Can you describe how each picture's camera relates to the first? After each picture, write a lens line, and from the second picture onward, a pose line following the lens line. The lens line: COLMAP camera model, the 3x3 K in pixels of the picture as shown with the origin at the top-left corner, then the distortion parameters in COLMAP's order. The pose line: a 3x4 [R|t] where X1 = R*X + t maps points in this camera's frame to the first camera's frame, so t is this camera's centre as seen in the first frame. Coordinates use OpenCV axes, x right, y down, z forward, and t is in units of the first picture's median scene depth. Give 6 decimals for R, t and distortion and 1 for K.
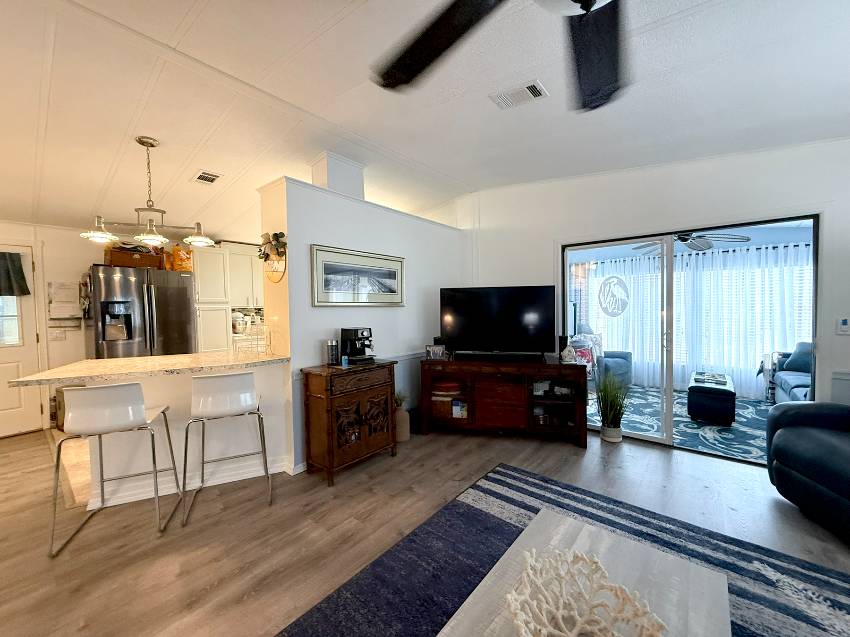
lens RADIAL K [[341.9, 0, 426.4], [0, 341.9, 320.1], [0, 0, 1]] dist [-0.002242, -0.000156]
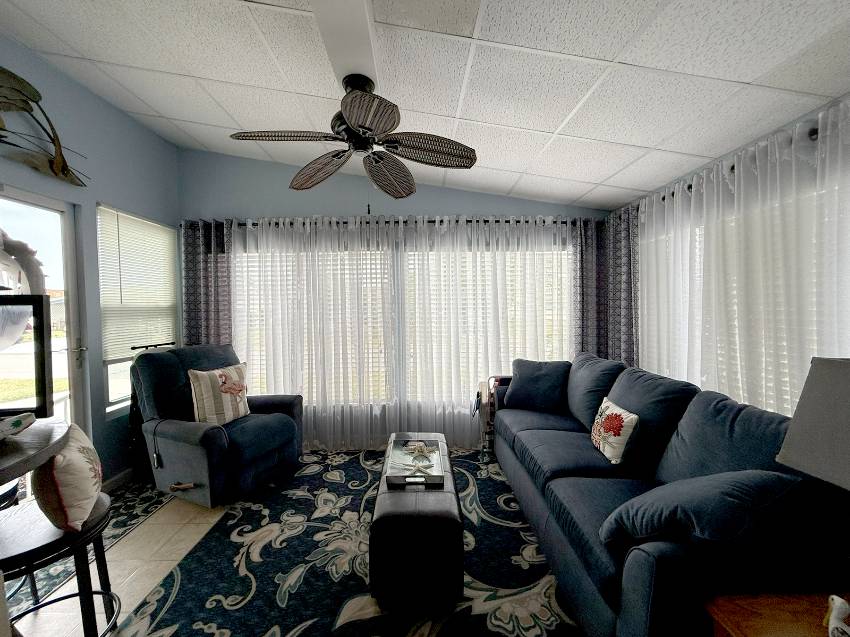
lens RADIAL K [[341.9, 0, 425.0], [0, 341.9, 314.5], [0, 0, 1]] dist [-0.002242, -0.000156]
pose [[0.761066, -0.013627, 0.648532, 0.491080], [0.022921, 0.999720, -0.005892, -0.026795], [-0.648270, 0.019349, 0.761165, 0.572956]]
